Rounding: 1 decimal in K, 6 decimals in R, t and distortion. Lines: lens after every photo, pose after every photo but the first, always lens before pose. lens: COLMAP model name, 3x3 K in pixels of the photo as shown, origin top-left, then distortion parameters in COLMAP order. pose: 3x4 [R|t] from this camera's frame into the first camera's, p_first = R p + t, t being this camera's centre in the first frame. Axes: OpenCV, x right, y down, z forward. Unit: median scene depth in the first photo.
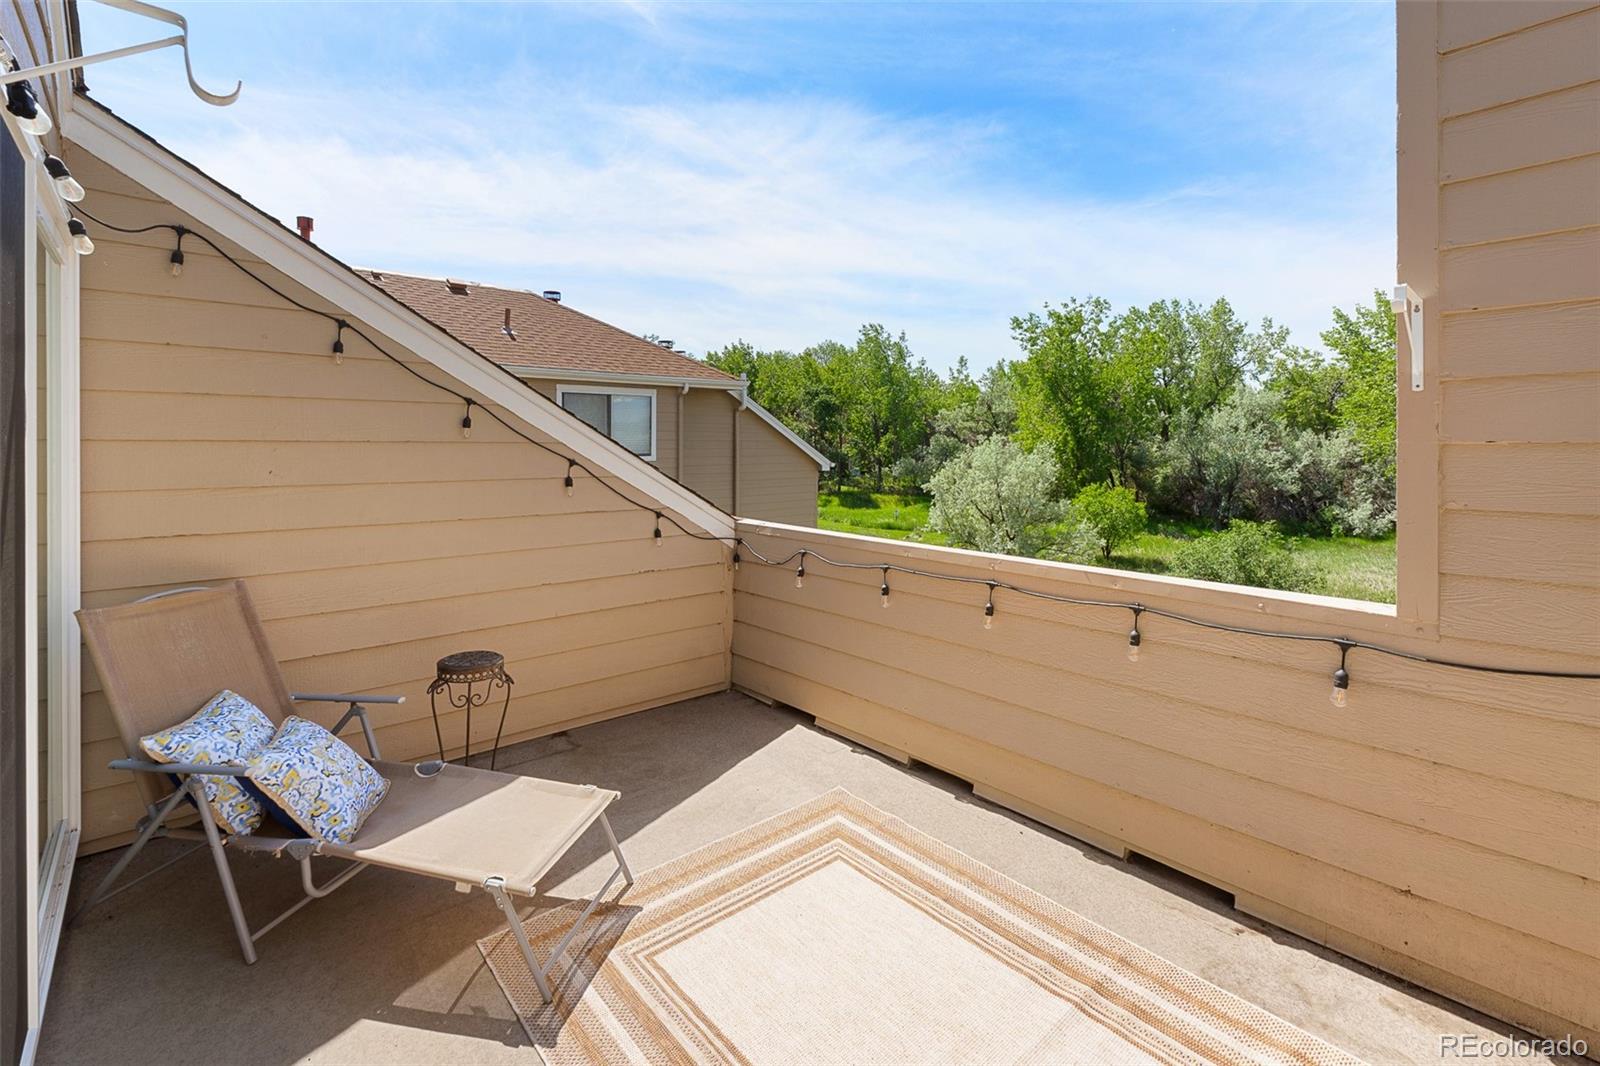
lens RADIAL K [[758.8, 0, 775.8], [0, 758.8, 445.5], [0, 0, 1]] dist [0.000668, 0.000264]
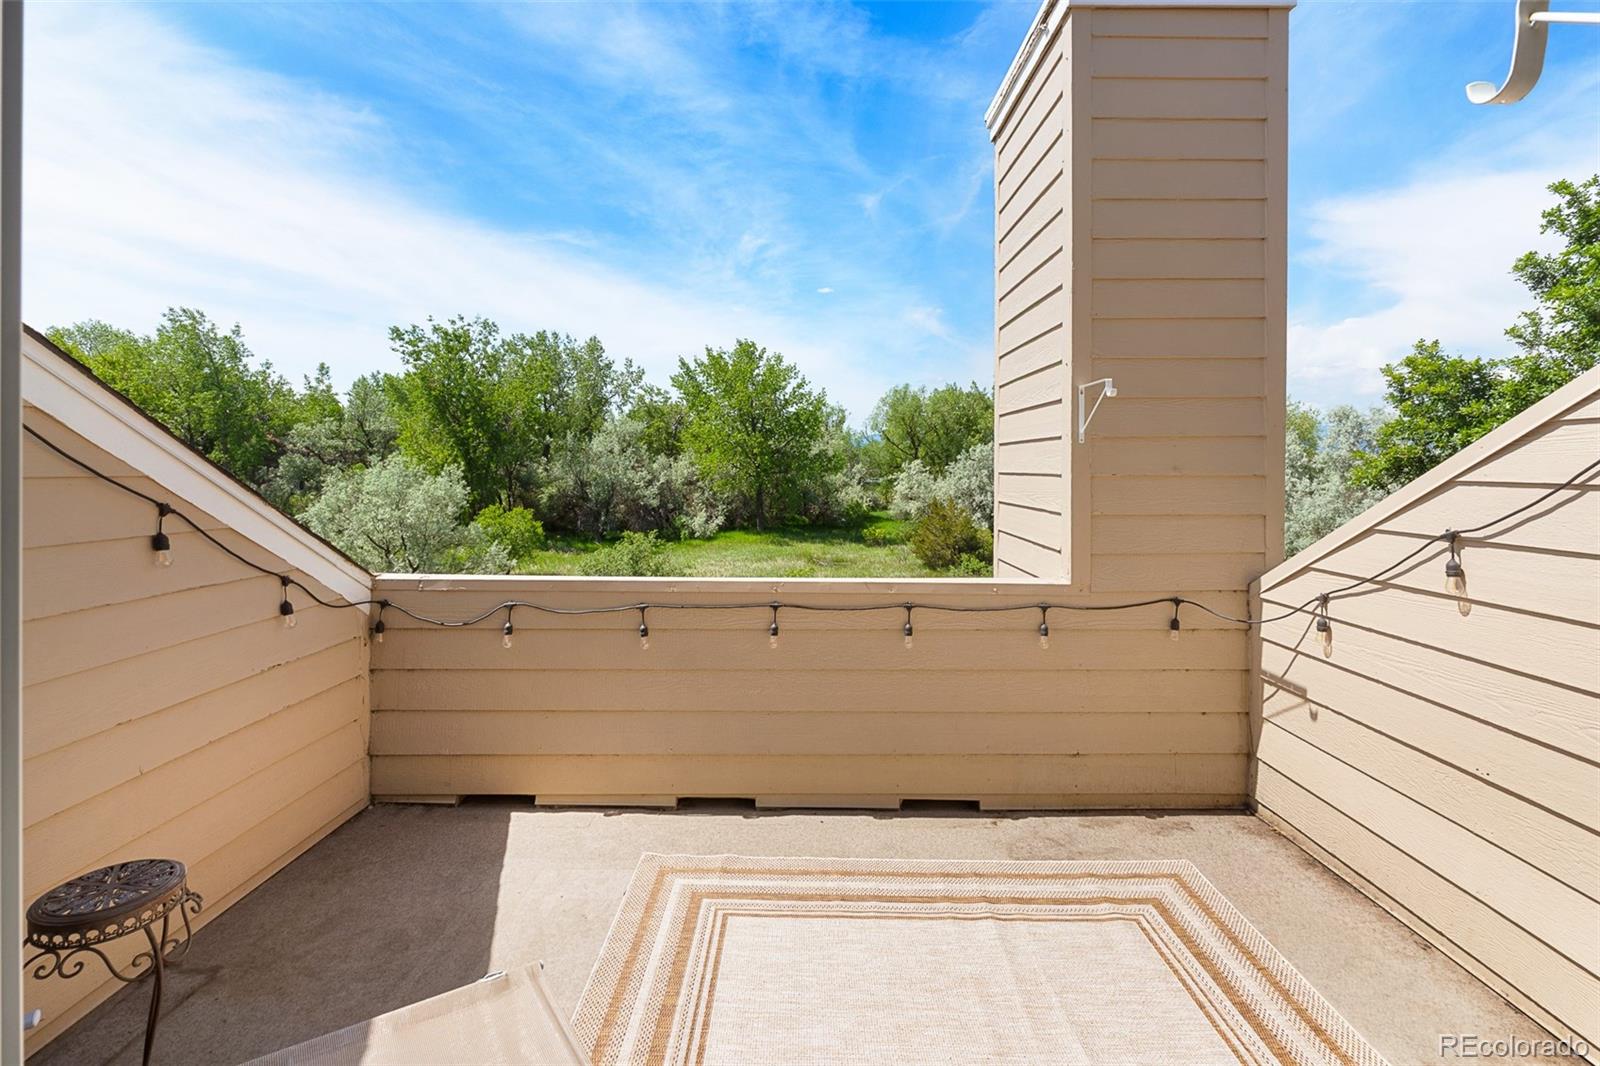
lens RADIAL K [[754.0, 0, 803.1], [0, 754.0, 472.5], [0, 0, 1]] dist [-0.003526, -0.000030]
pose [[0.632944, -0.007565, 0.774160, -0.102647], [0.000006, 0.999952, 0.009767, -0.003132], [-0.774197, -0.006178, 0.632914, 0.059517]]
